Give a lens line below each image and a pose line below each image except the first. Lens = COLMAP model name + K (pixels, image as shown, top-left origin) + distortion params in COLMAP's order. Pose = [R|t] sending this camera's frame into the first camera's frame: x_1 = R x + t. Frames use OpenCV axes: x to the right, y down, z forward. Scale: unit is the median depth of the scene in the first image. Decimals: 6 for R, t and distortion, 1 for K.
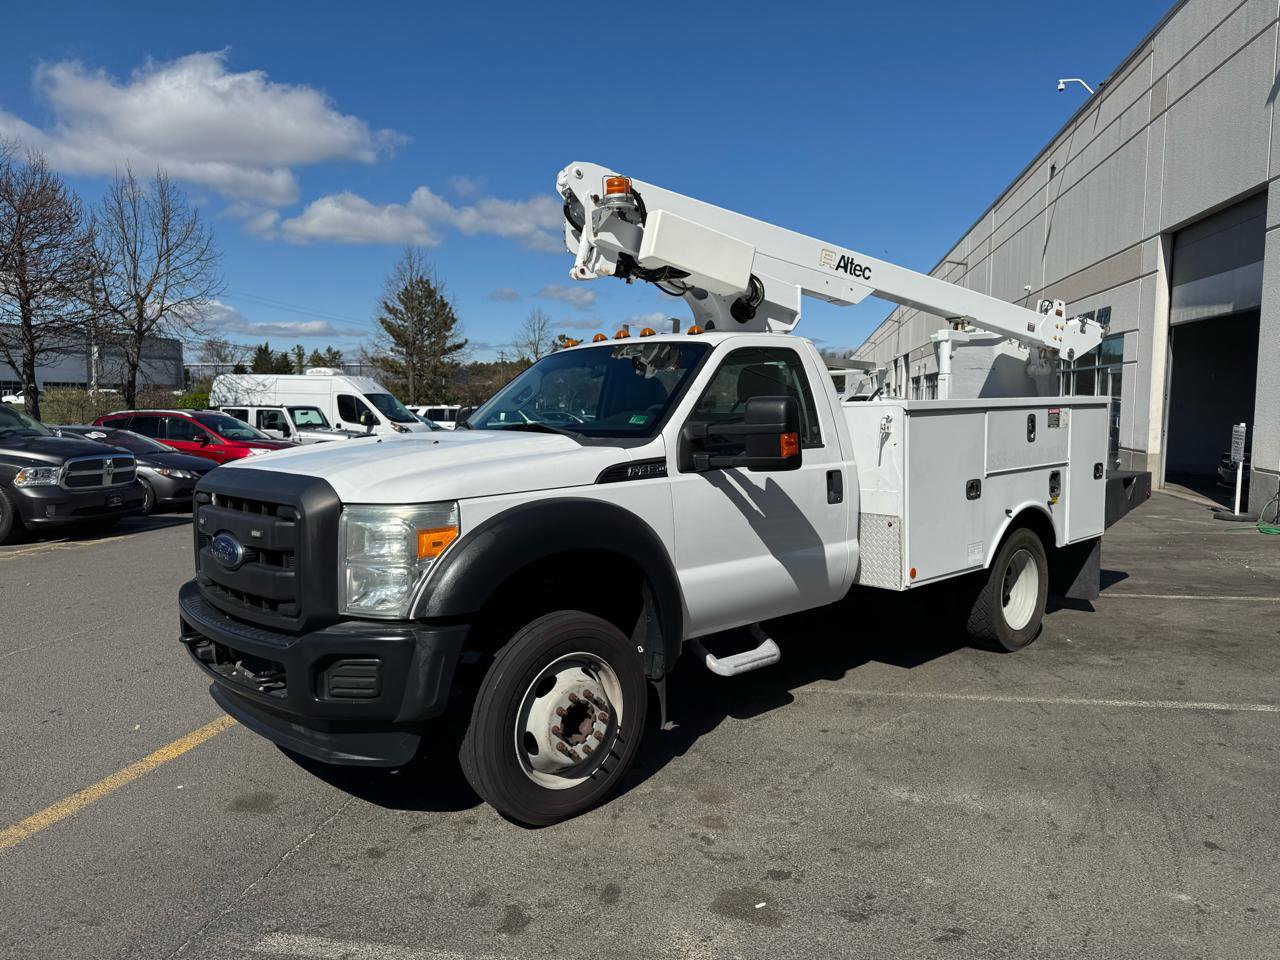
lens RADIAL K [[901.8, 0, 649.5], [0, 901.8, 480.7], [0, 0, 1]] dist [0.031160, -0.033129]
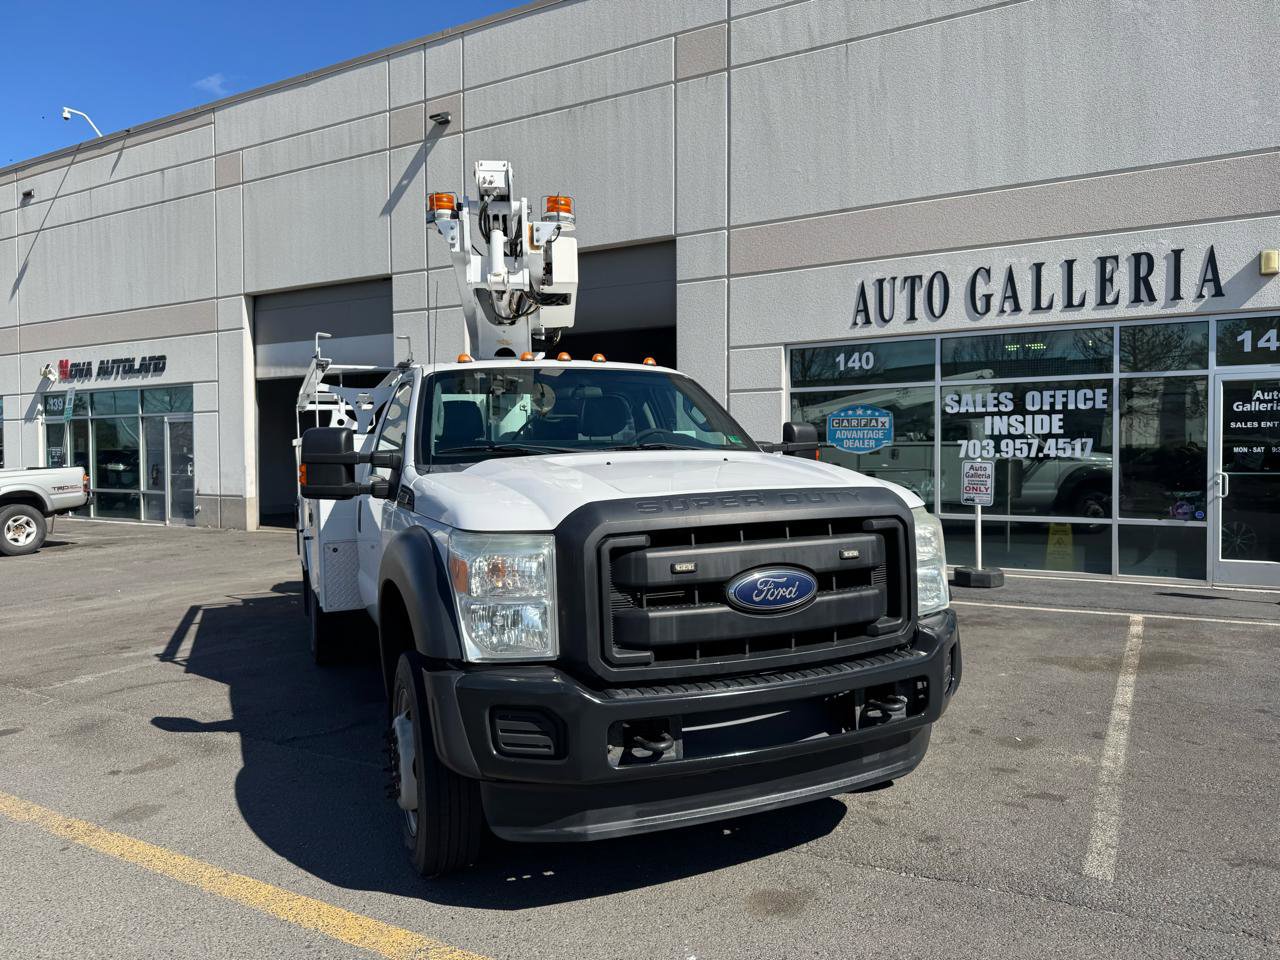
lens RADIAL K [[903.5, 0, 648.0], [0, 903.5, 482.5], [0, 0, 1]] dist [0.032589, -0.038919]
pose [[0.343963, -0.030894, 0.938475, -0.807628], [0.088346, 0.996090, 0.000411, -0.018017], [-0.934818, 0.082769, 0.345348, 0.527115]]
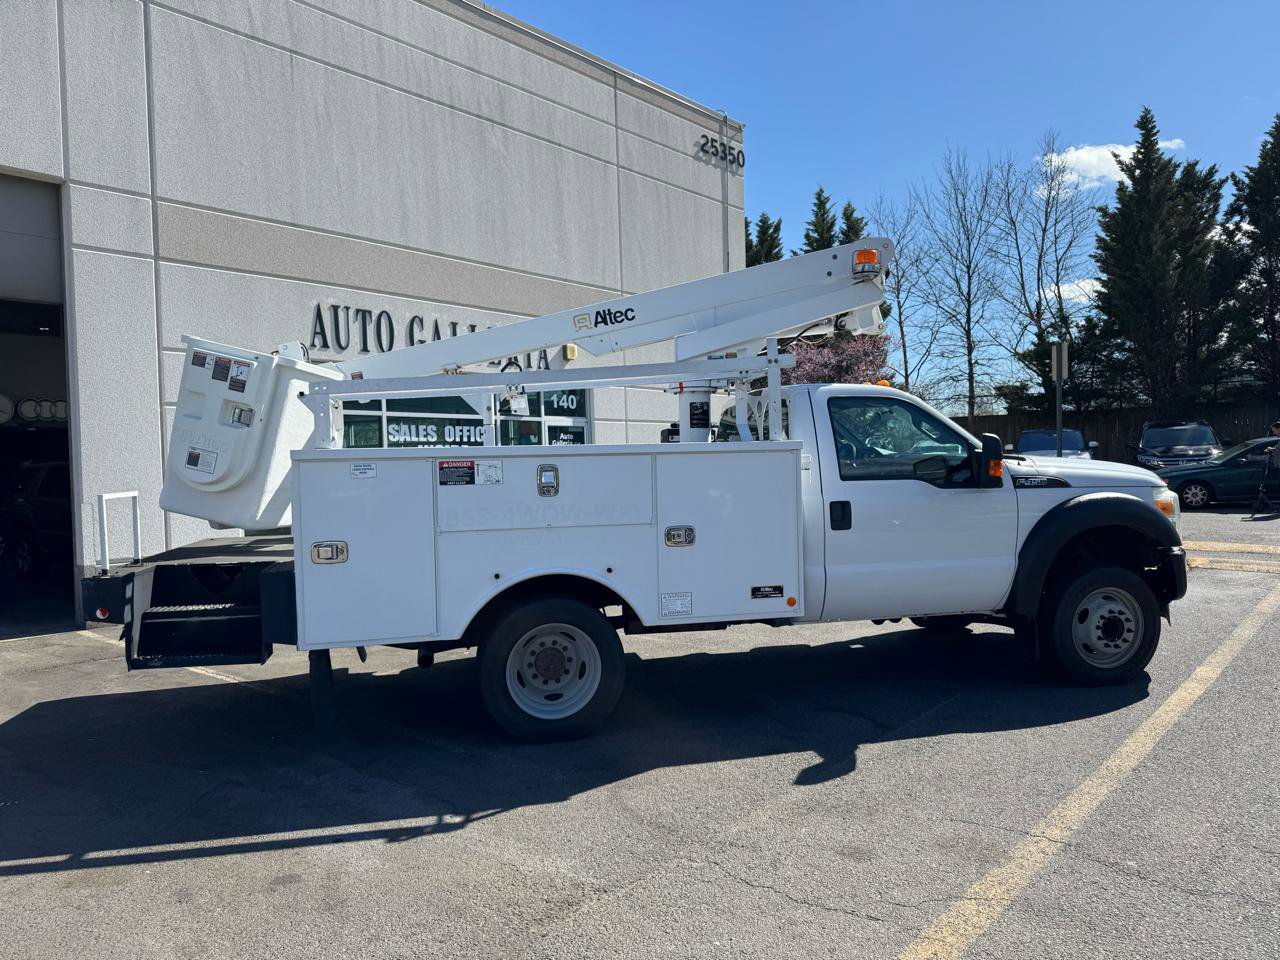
lens RADIAL K [[903.5, 0, 657.2], [0, 903.5, 488.8], [0, 0, 1]] dist [0.032589, -0.038919]
pose [[-0.858705, 0.017250, 0.512180, -0.396768], [0.076733, 0.992494, 0.095221, -0.147109], [-0.506693, 0.121068, -0.853584, 2.033302]]
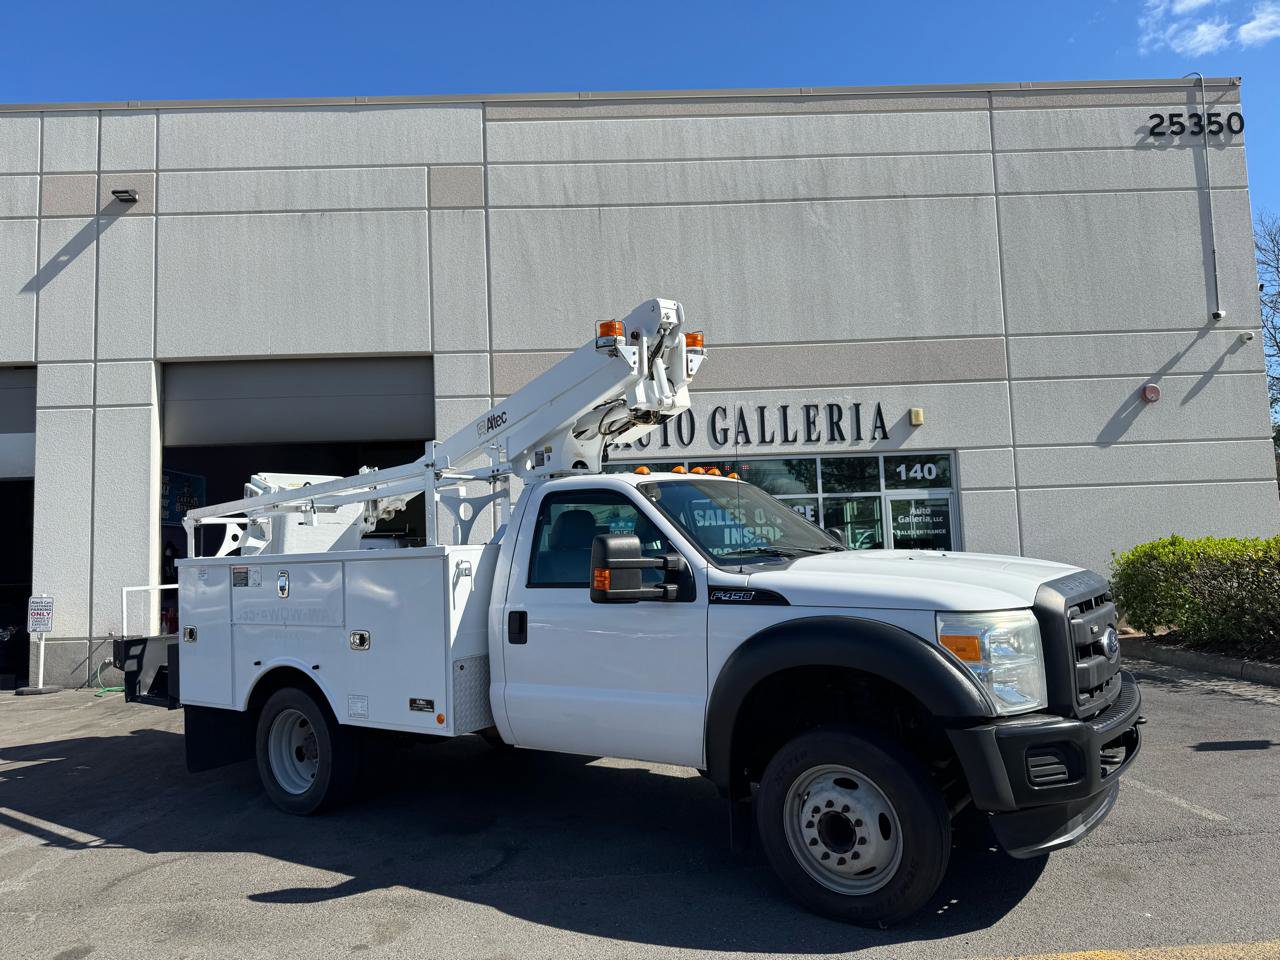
lens RADIAL K [[903.5, 0, 637.4], [0, 903.5, 492.6], [0, 0, 1]] dist [0.032589, -0.038919]
pose [[-0.192174, 0.081824, 0.977944, -0.952134], [0.122311, 0.990745, -0.058860, -0.073773], [-0.973709, 0.108302, -0.200403, 1.149912]]
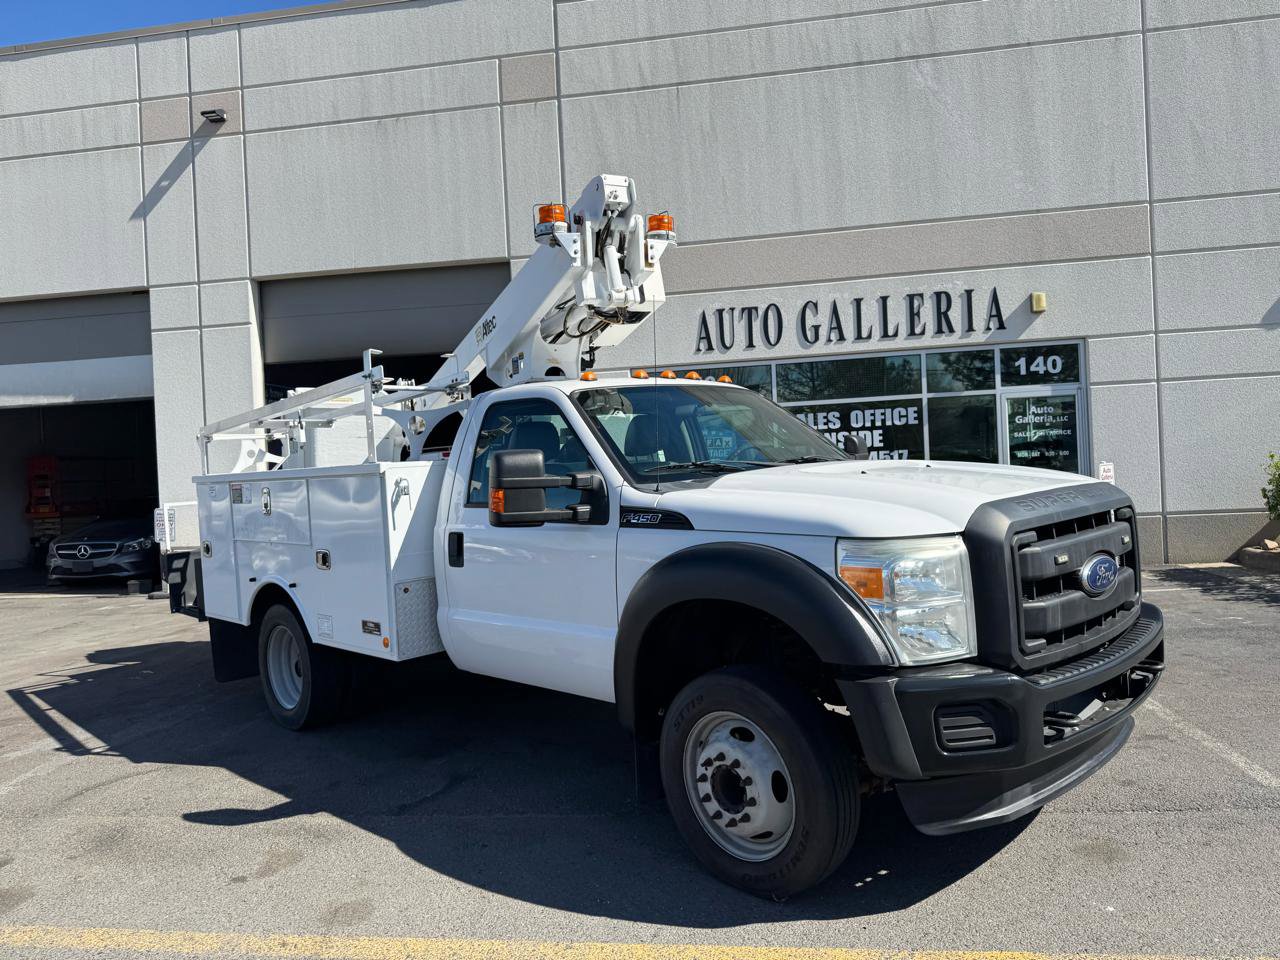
lens RADIAL K [[903.5, 0, 648.7], [0, 903.5, 485.7], [0, 0, 1]] dist [0.032589, -0.038919]
pose [[-0.014602, -0.012646, 0.999813, -0.881587], [0.135198, 0.990712, 0.014505, -0.054953], [-0.990711, 0.135385, -0.012757, 0.933526]]
